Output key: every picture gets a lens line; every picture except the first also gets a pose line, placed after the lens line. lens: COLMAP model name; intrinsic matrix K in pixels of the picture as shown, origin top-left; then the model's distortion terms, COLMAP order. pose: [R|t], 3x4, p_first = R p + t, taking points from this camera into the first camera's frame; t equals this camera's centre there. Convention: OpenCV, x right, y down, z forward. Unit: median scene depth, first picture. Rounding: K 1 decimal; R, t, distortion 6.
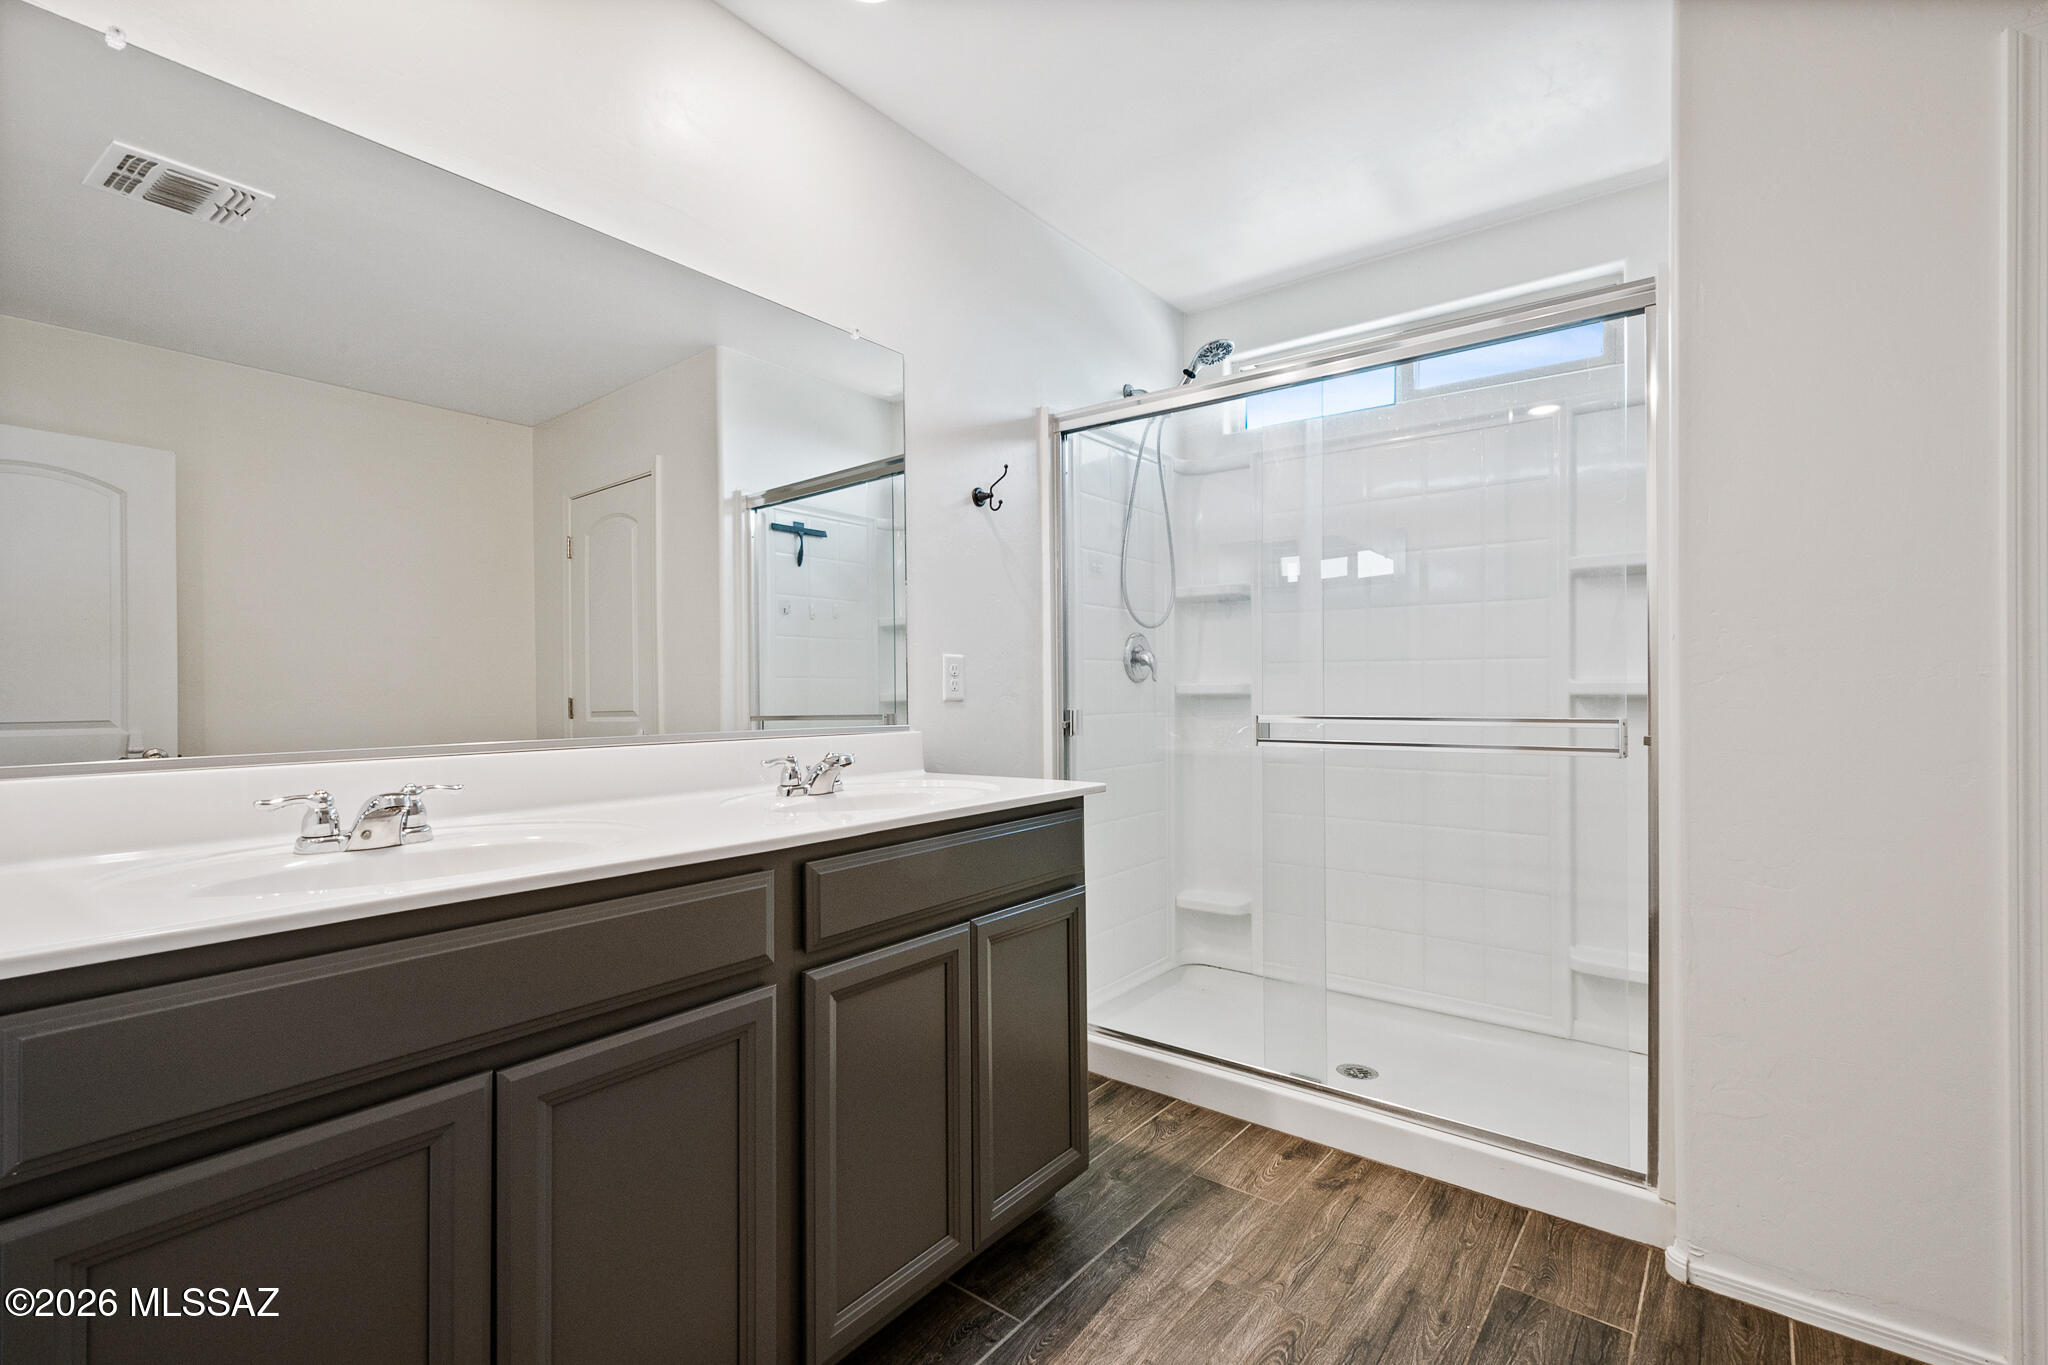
lens RADIAL K [[917.9, 0, 1018.4], [0, 917.9, 688.2], [0, 0, 1]] dist [0.021019, -0.002360]
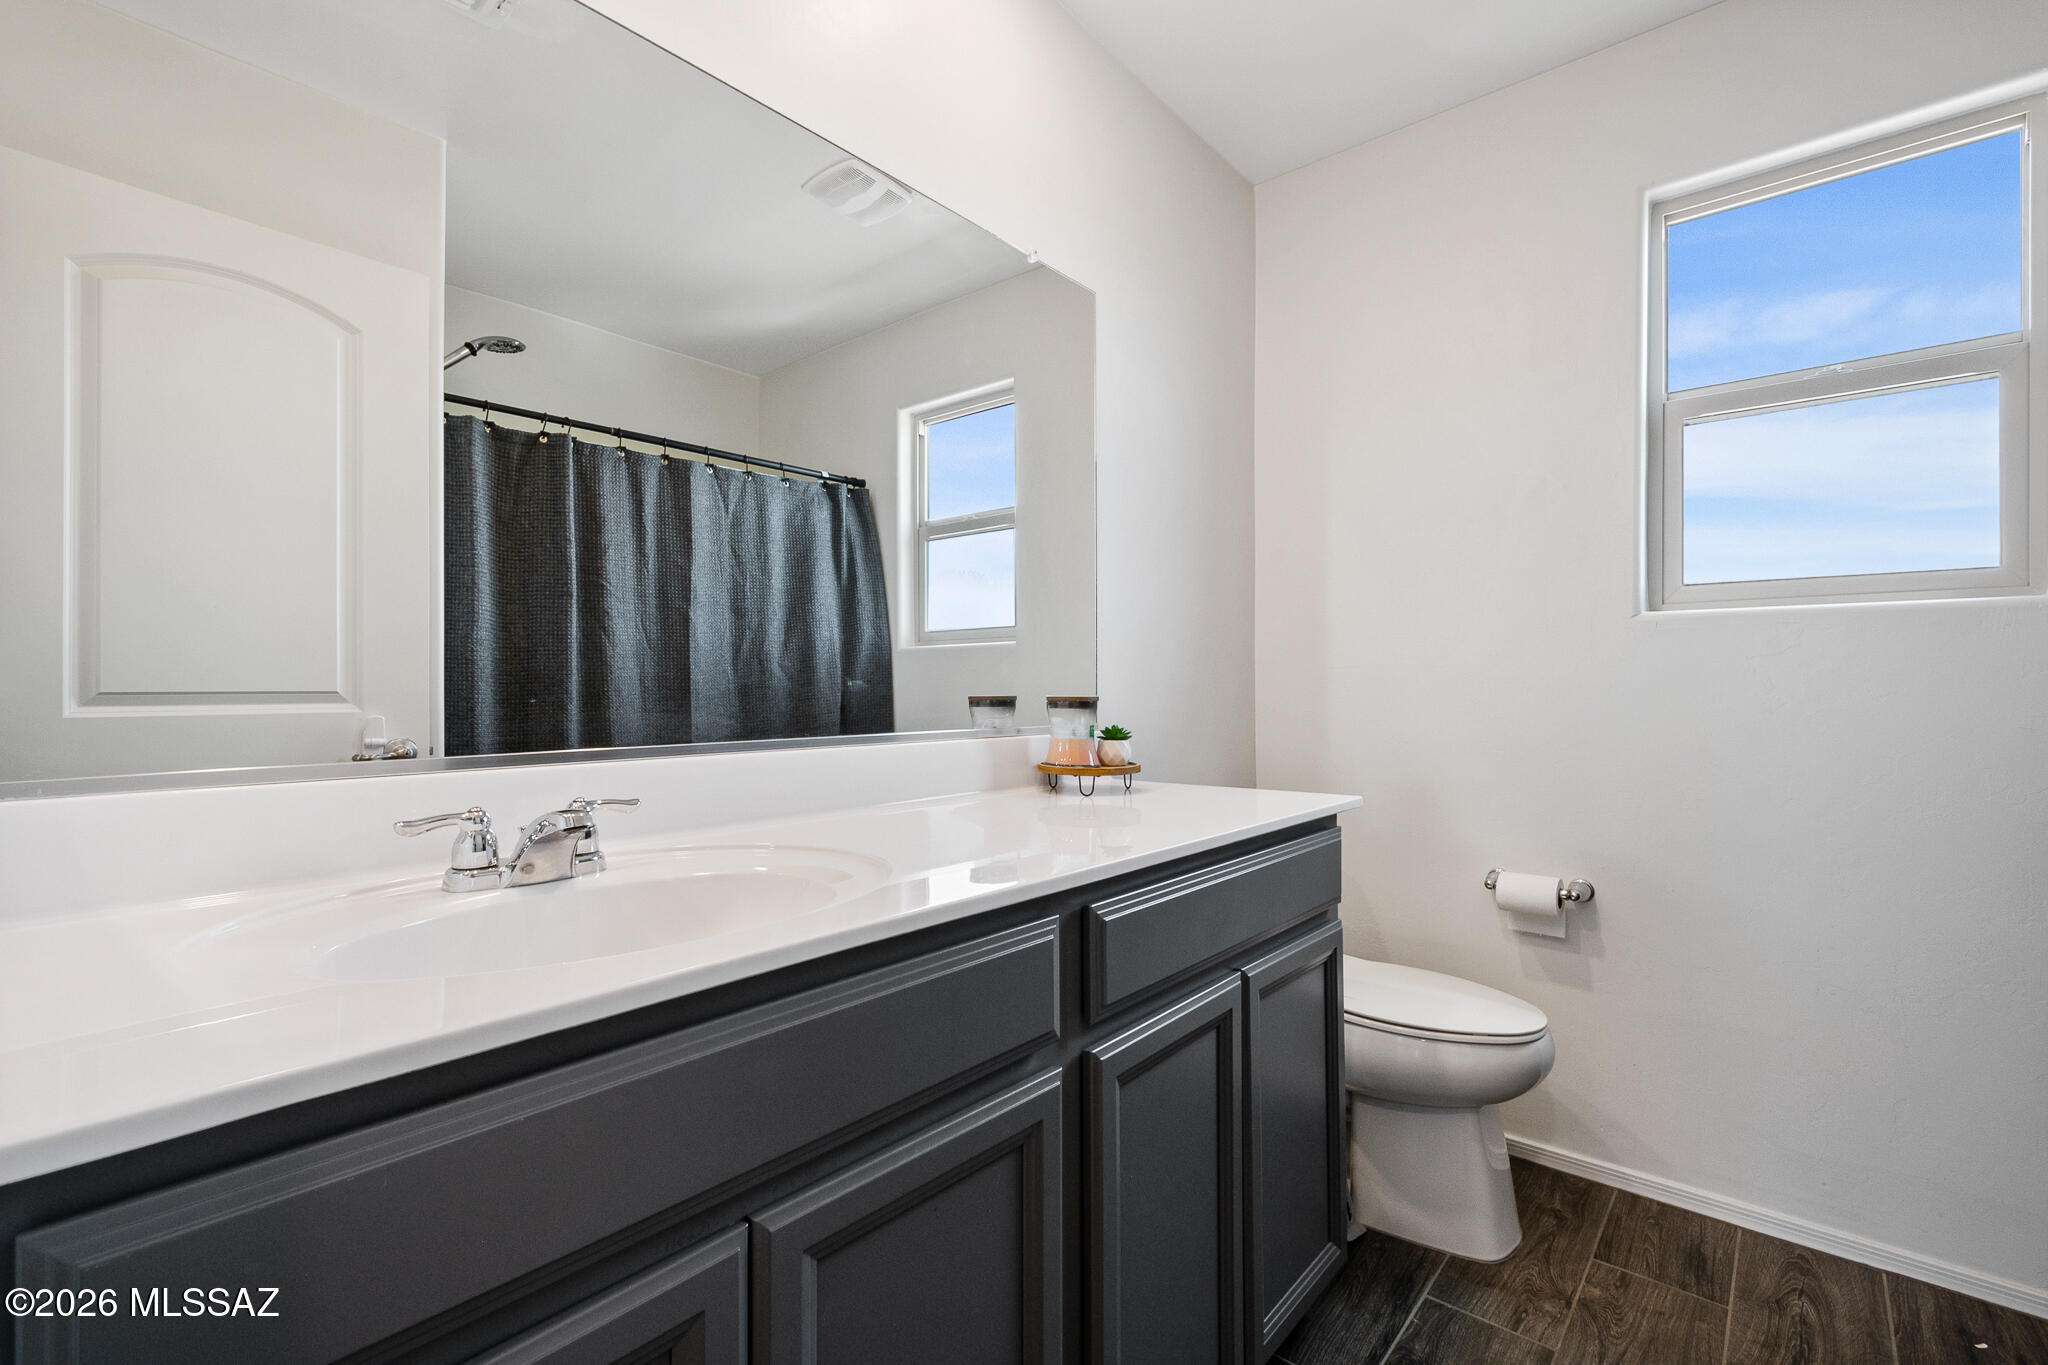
lens RADIAL K [[917.9, 0, 1028.3], [0, 917.9, 687.9], [0, 0, 1]] dist [0.021019, -0.002360]
pose [[0.999468, -0.001961, -0.032567, -0.176849], [0.001769, 0.999981, -0.005947, 0.011051], [0.032578, 0.005886, 0.999452, 0.163825]]
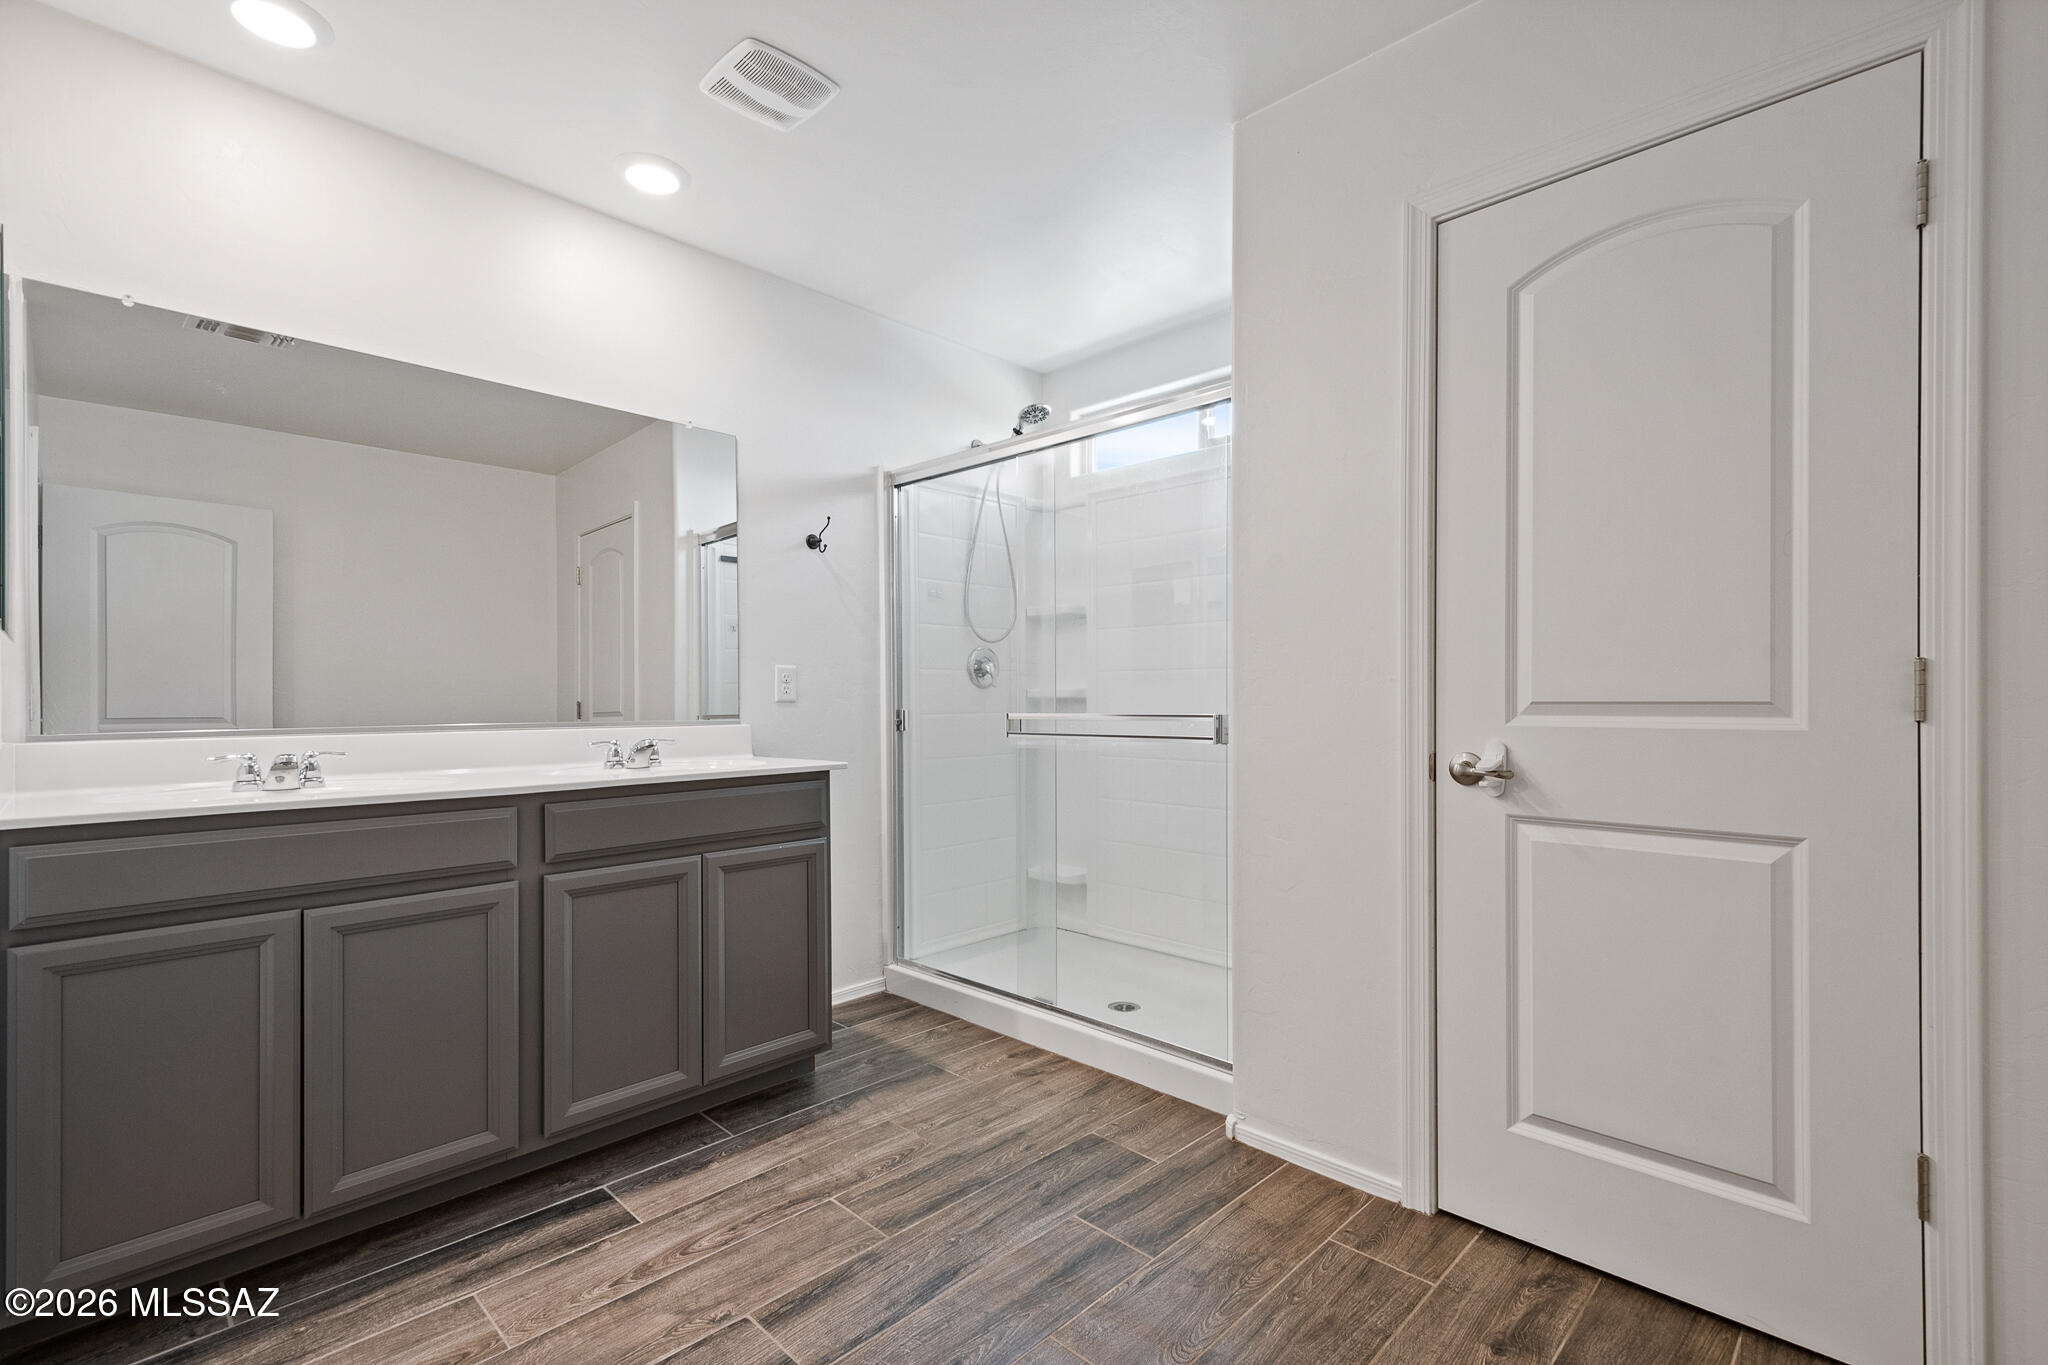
lens RADIAL K [[917.9, 0, 1024.2], [0, 917.9, 699.7], [0, 0, 1]] dist [0.021019, -0.002360]
pose [[0.993696, 0.001003, -0.112107, 0.504562], [-0.000463, 0.999988, 0.004849, 0.005751], [0.112110, -0.004767, 0.993684, -0.298321]]
